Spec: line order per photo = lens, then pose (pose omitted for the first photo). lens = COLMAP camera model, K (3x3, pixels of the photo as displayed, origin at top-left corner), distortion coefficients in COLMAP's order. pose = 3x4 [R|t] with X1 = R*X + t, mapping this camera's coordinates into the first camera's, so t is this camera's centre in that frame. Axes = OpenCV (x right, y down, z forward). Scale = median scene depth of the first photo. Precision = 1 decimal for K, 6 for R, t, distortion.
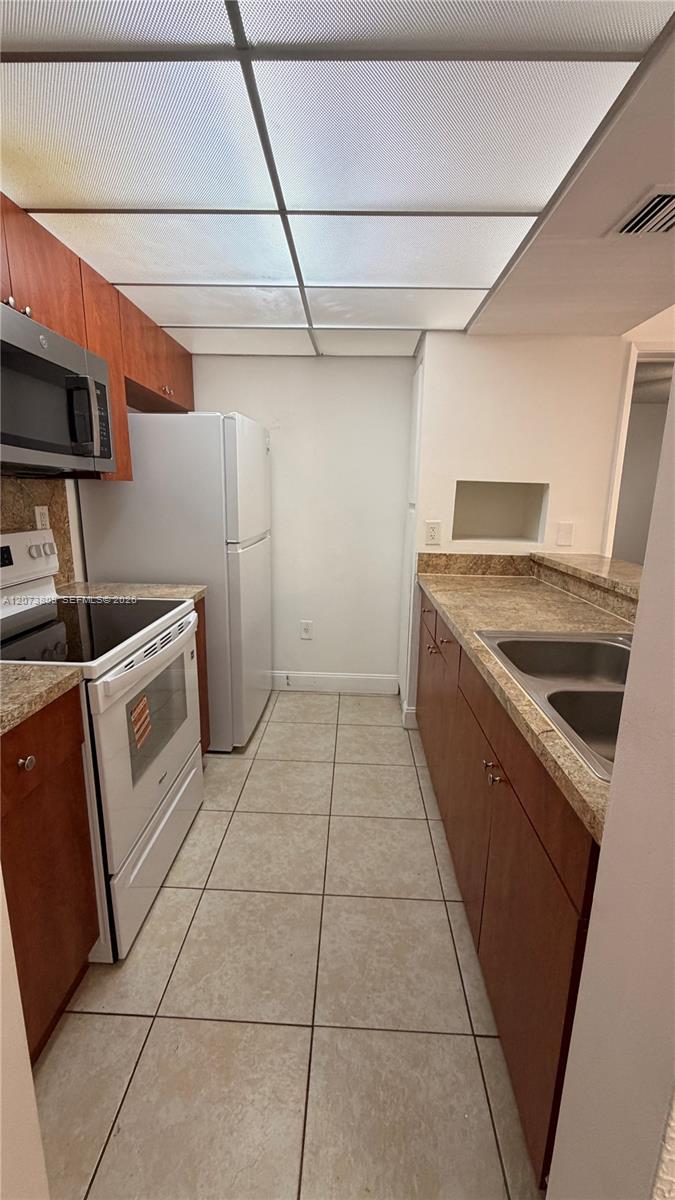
lens RADIAL K [[476.3, 0, 333.0], [0, 476.3, 596.9], [0, 0, 1]] dist [-0.002485, 0.000101]
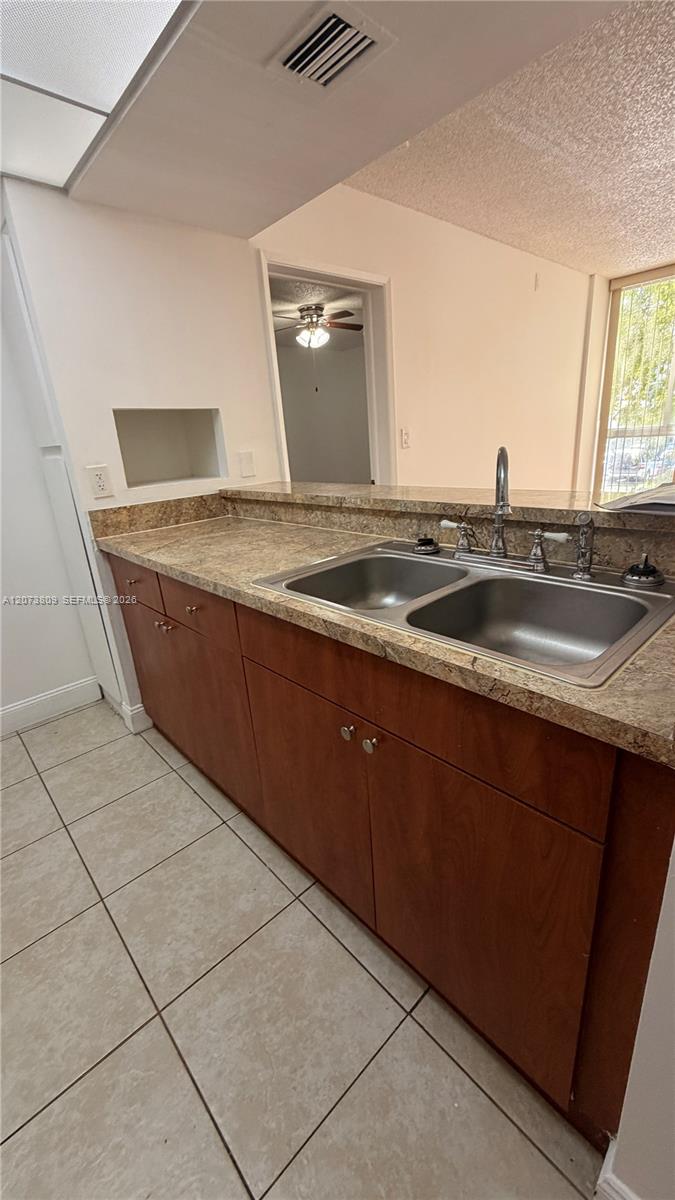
lens RADIAL K [[476.3, 0, 336.4], [0, 476.3, 598.2], [0, 0, 1]] dist [-0.002485, 0.000101]
pose [[0.701510, -0.289772, 0.651088, -0.094625], [0.230121, 0.956768, 0.177874, -0.007787], [-0.674483, 0.025048, 0.737865, 0.254928]]
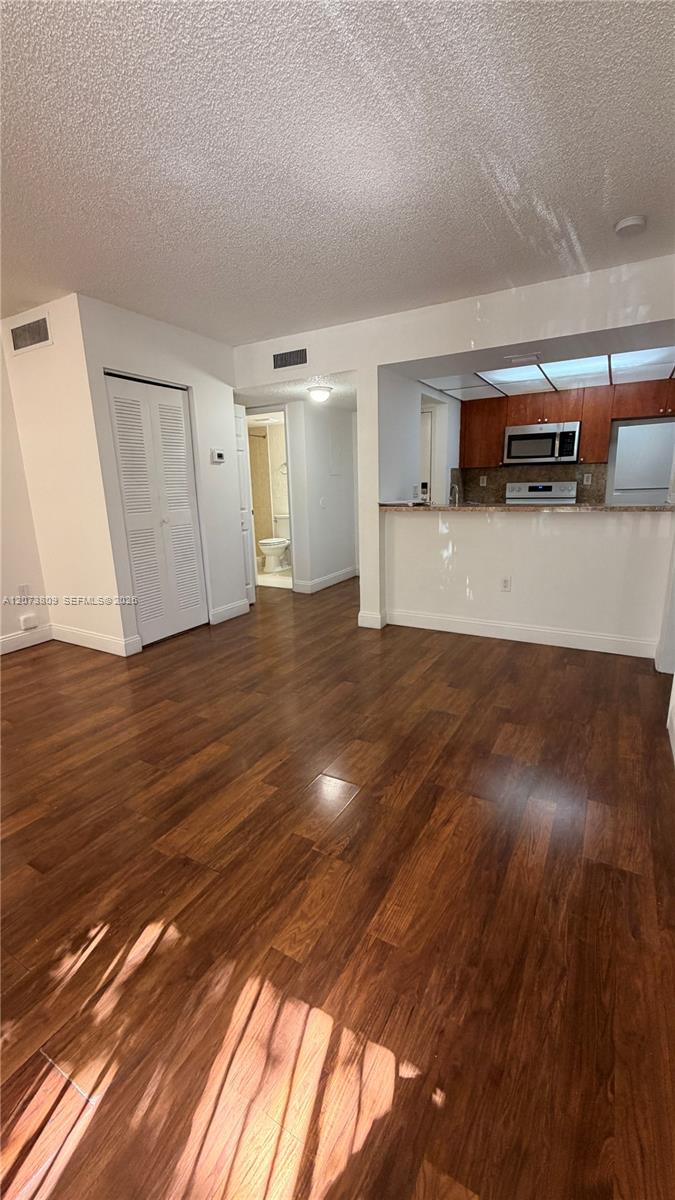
lens RADIAL K [[476.3, 0, 336.8], [0, 476.3, 598.3], [0, 0, 1]] dist [-0.002485, 0.000101]
pose [[-0.471567, 0.204280, -0.857843, 2.612114], [-0.159386, 0.937032, 0.310753, -0.141006], [0.867307, 0.283269, -0.409314, 1.105488]]
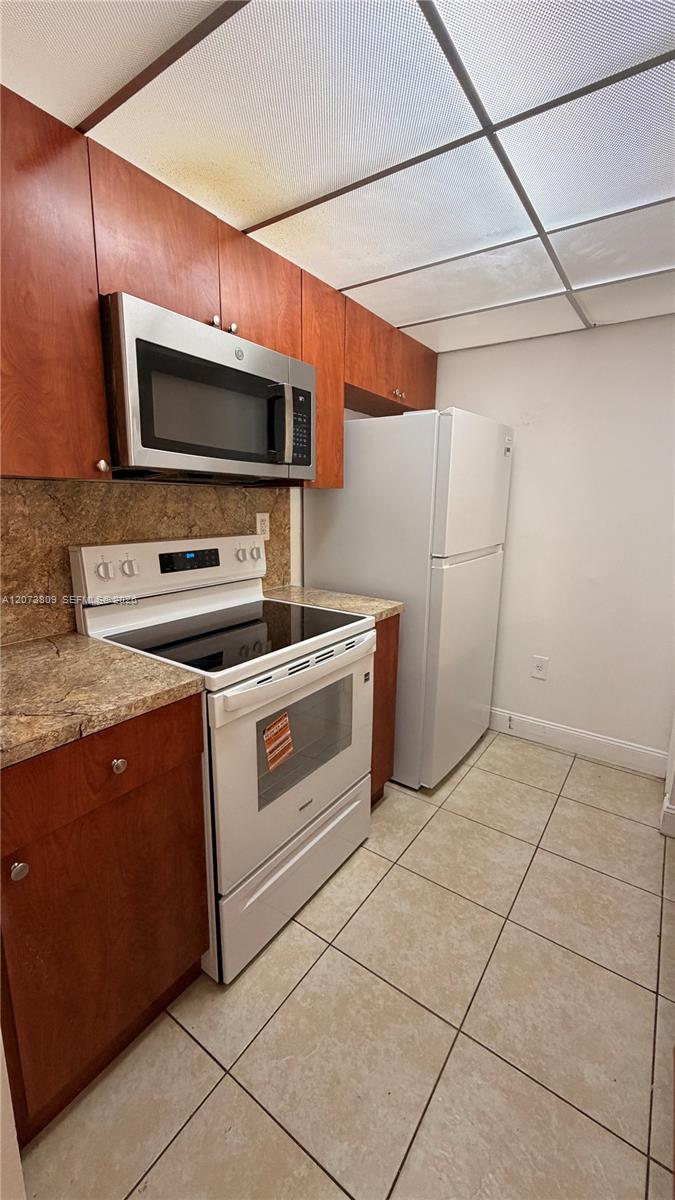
lens RADIAL K [[476.3, 0, 334.2], [0, 476.3, 597.3], [0, 0, 1]] dist [-0.002485, 0.000101]
pose [[0.839484, 0.101533, -0.533813, 0.120763], [-0.112477, 0.993581, 0.012100, -0.033645], [0.531615, 0.049884, 0.845516, 0.187923]]
